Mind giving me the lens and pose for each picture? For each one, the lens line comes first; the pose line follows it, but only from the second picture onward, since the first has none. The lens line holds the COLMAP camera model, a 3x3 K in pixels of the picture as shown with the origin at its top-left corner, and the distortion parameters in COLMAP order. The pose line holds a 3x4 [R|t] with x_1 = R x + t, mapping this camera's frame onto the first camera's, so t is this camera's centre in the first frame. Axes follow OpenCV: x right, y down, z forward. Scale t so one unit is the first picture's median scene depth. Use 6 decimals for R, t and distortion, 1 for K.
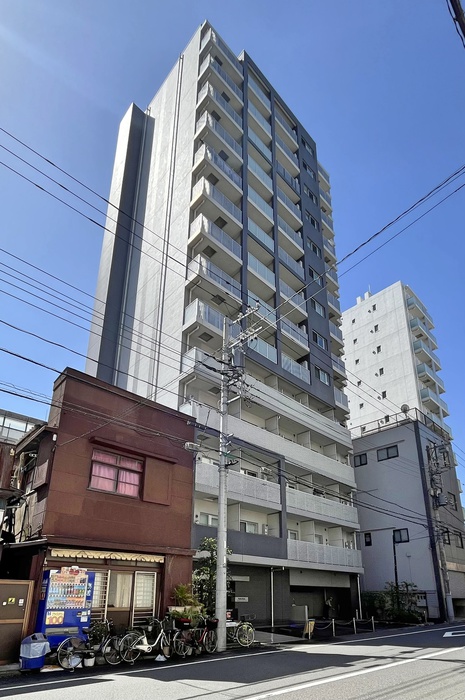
lens RADIAL K [[511.5, 0, 232.5], [0, 511.5, 350.0], [0, 0, 1]] dist [0.057122, 0.000708]
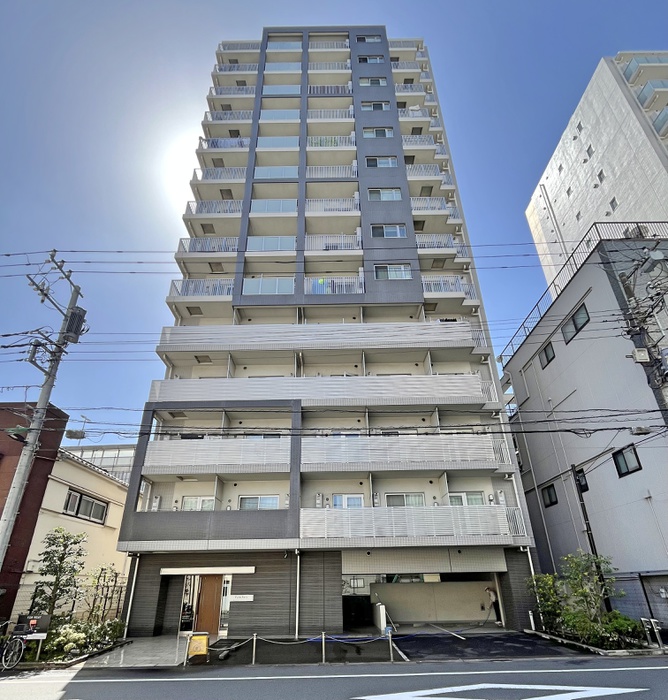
lens RADIAL K [[433.3, 0, 334.0], [0, 433.3, 350.0], [0, 0, 1]] dist [0.000858, 0.000503]
pose [[0.593421, -0.404374, -0.695940, 0.538924], [0.365893, 0.905662, -0.214238, 0.265052], [0.716919, -0.127506, 0.685397, 0.555338]]
